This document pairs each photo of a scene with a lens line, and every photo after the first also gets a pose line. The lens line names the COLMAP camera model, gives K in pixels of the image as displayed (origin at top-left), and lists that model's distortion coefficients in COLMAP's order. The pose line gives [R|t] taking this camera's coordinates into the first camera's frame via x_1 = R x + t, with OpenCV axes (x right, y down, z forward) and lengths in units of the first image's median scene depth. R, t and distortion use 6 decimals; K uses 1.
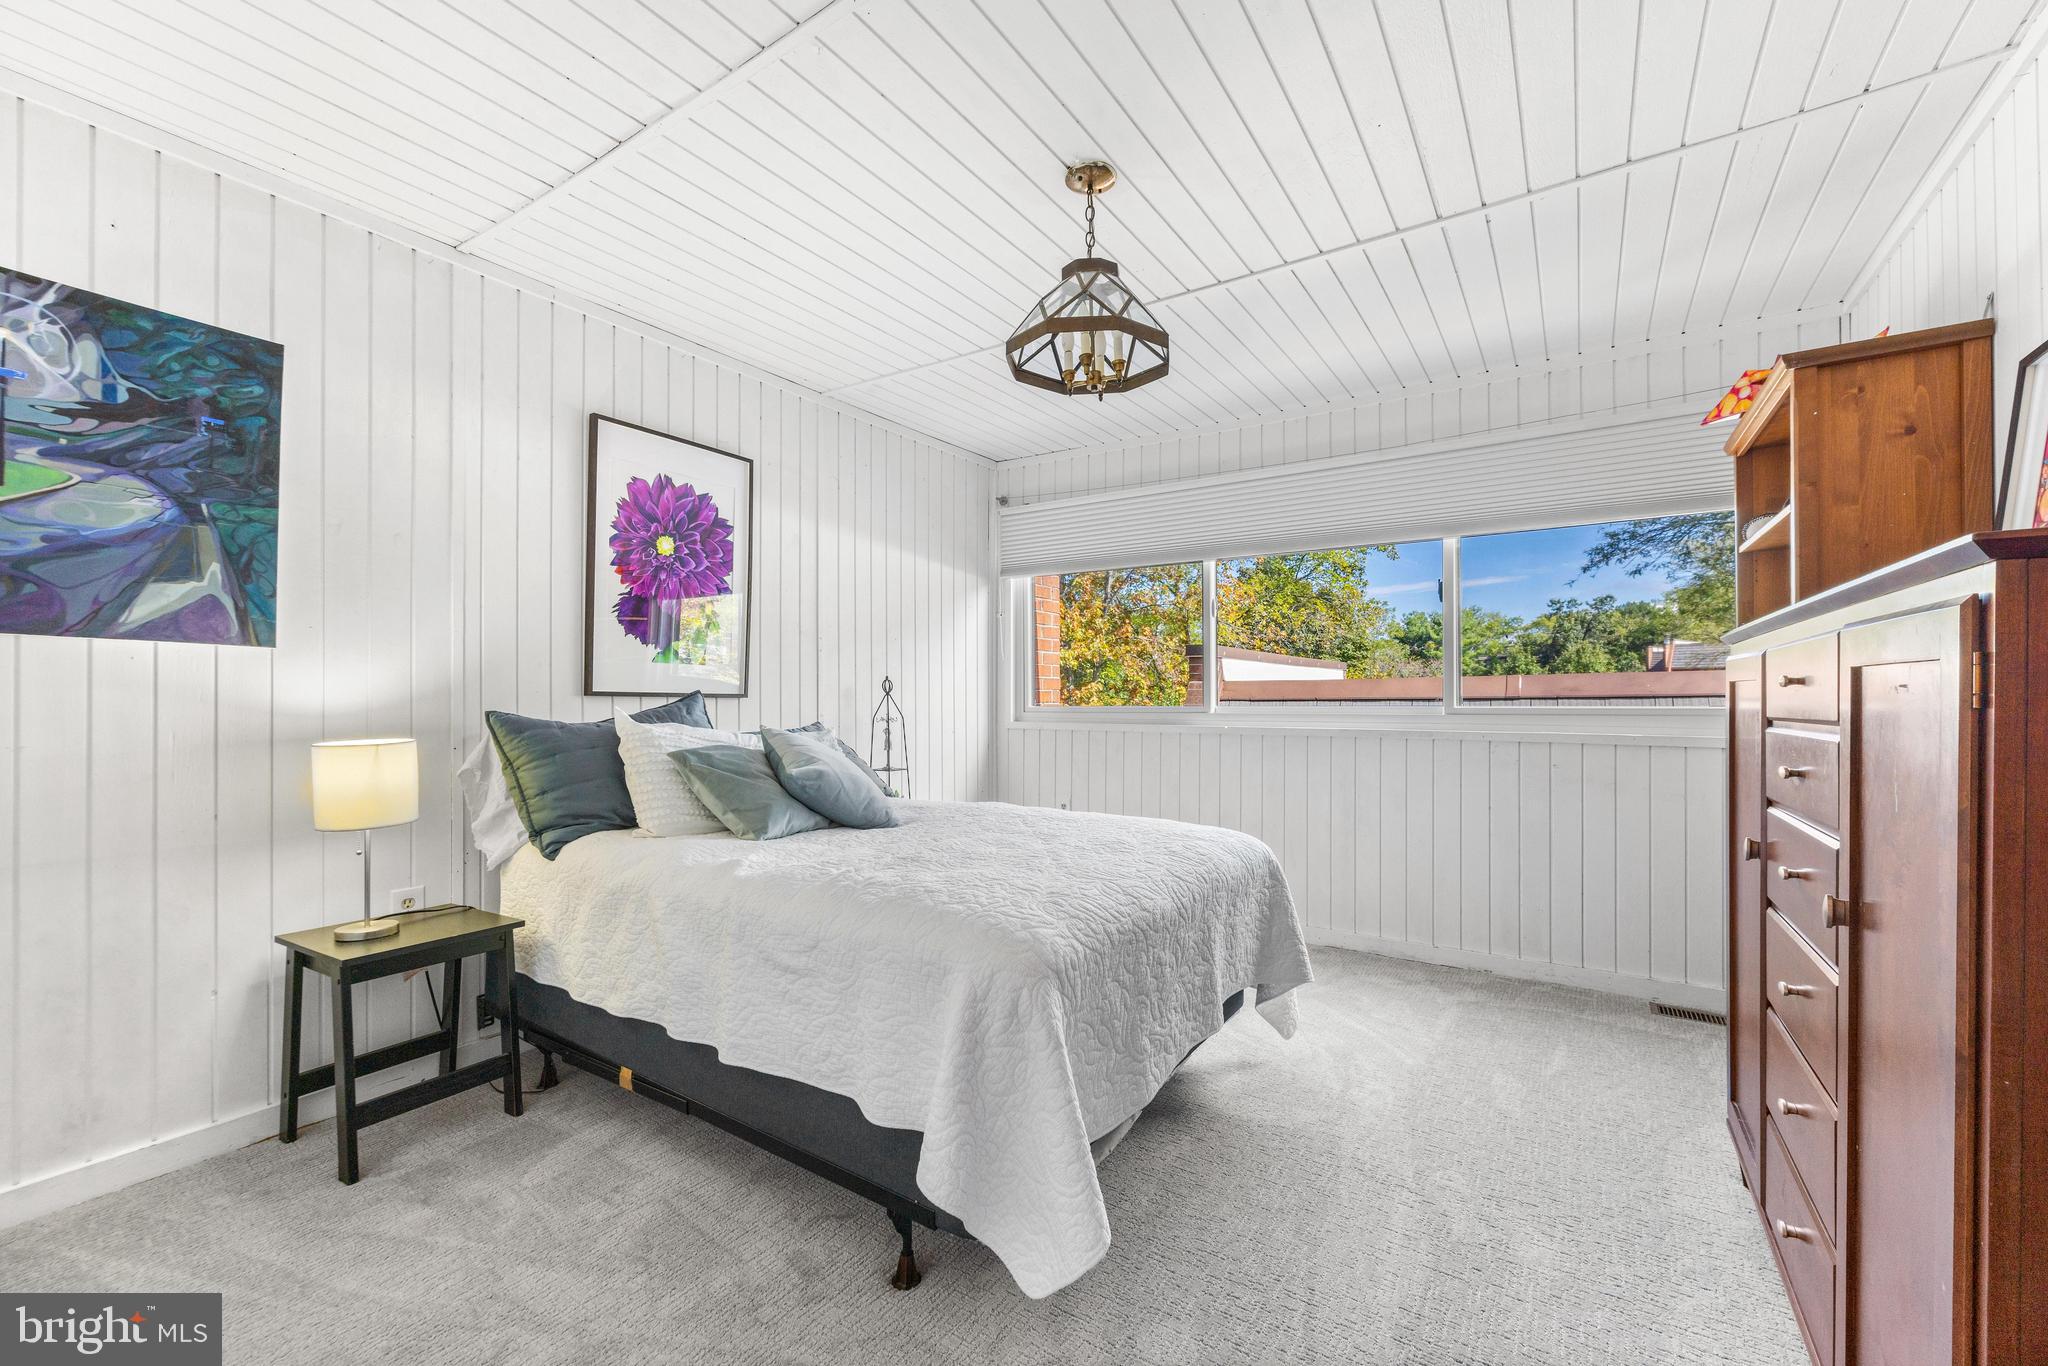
lens RADIAL K [[829.6, 0, 1025.4], [0, 829.6, 695.4], [0, 0, 1]] dist [0.000205, 0.000145]
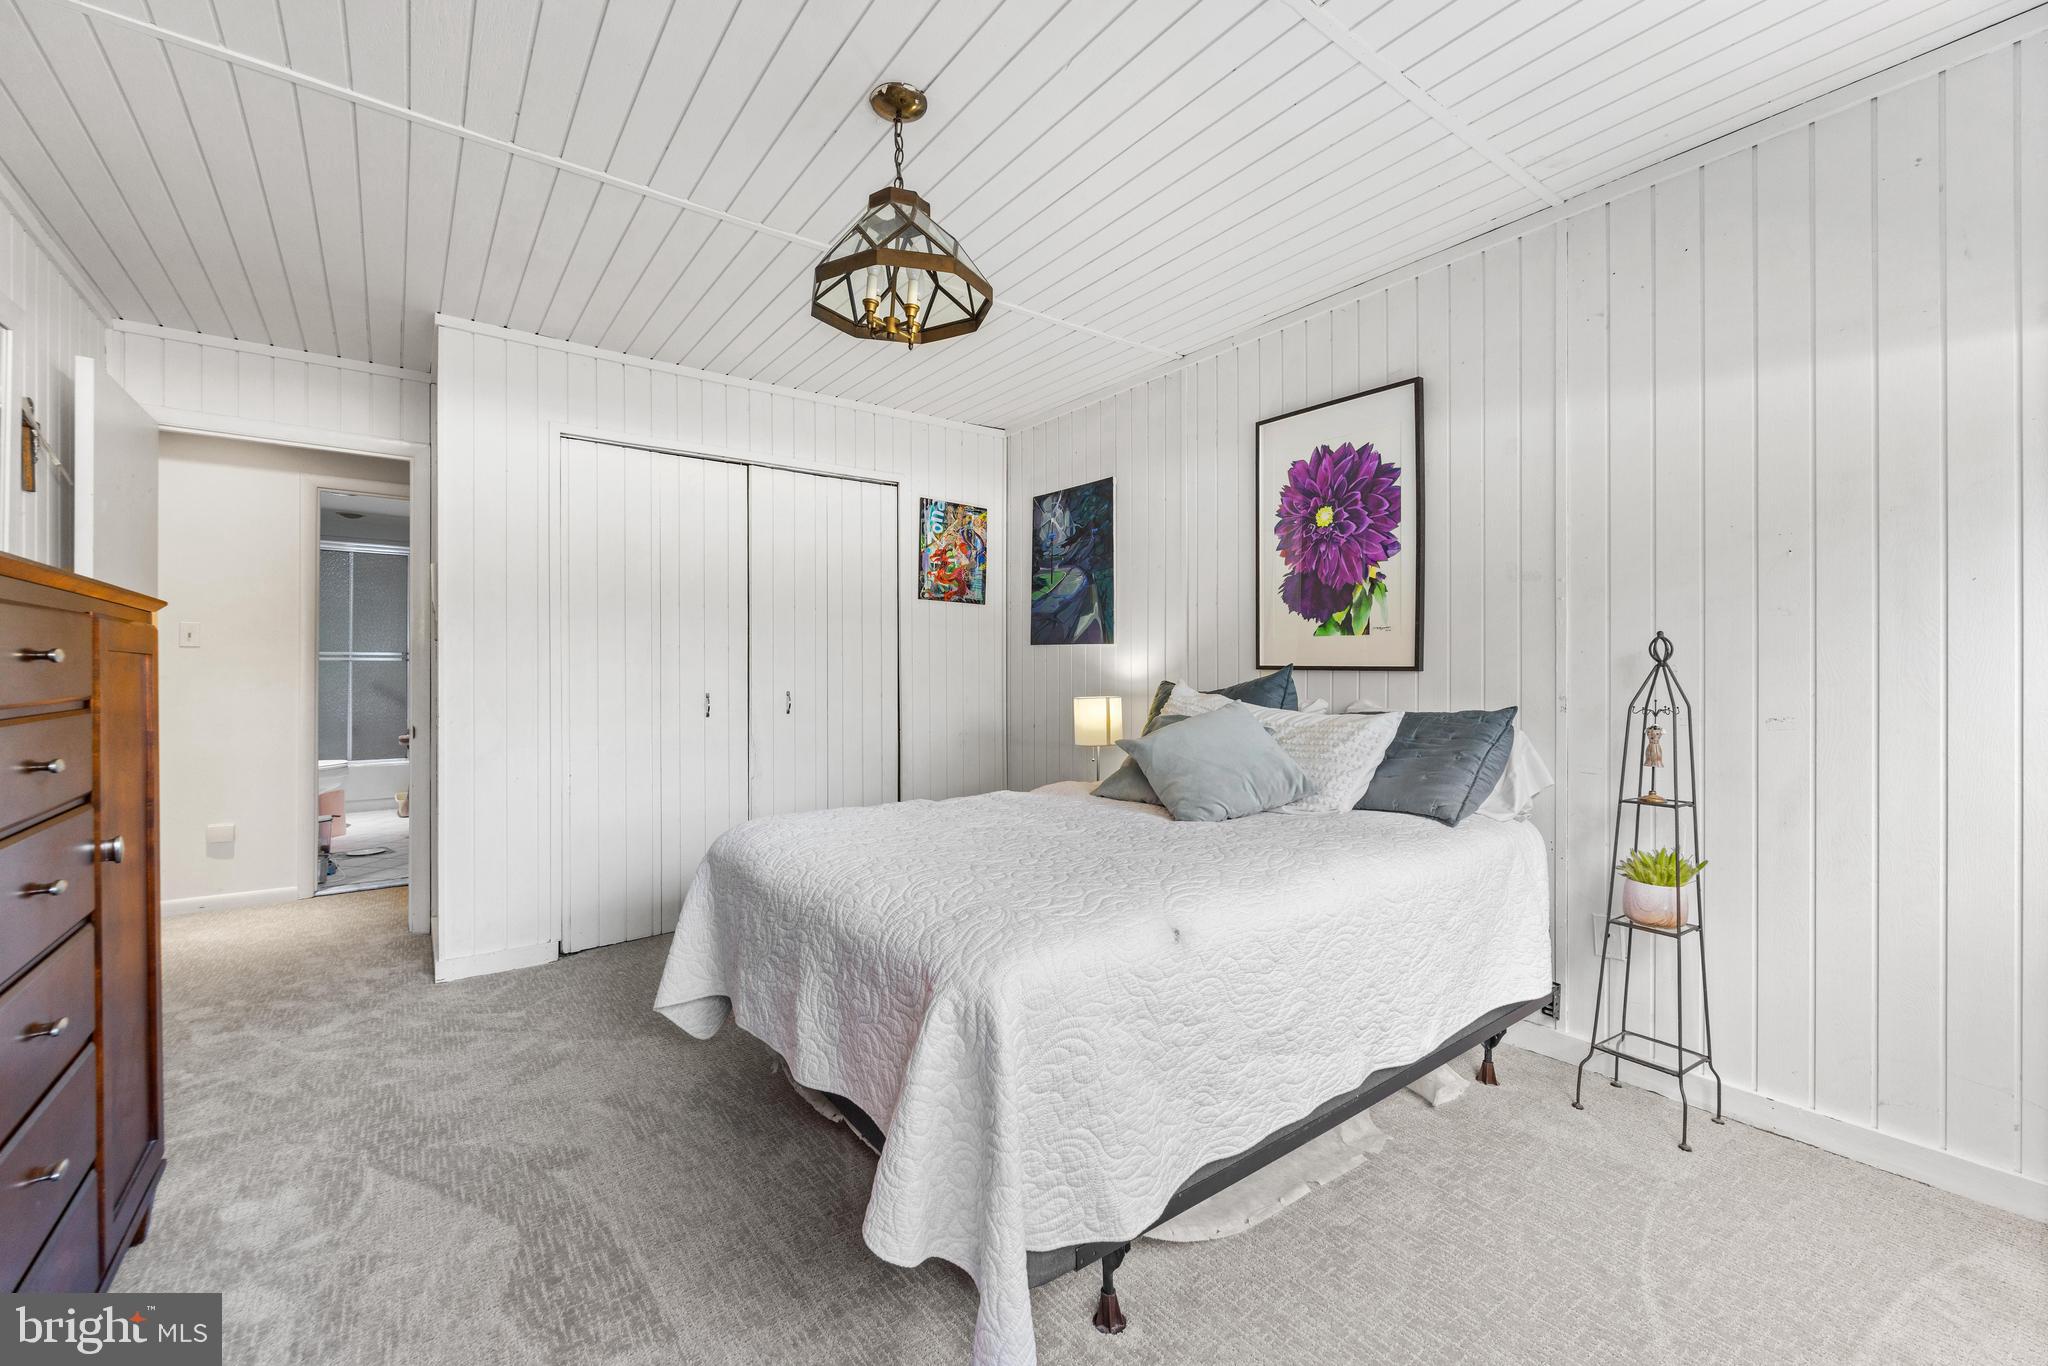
lens RADIAL K [[829.6, 0, 1022.7], [0, 829.6, 671.9], [0, 0, 1]] dist [0.000205, 0.000145]
pose [[-0.332281, 0.001921, -0.943179, 0.623085], [0.003961, 0.999992, 0.000641, 0.001761], [0.943172, -0.003523, -0.332286, 1.001154]]
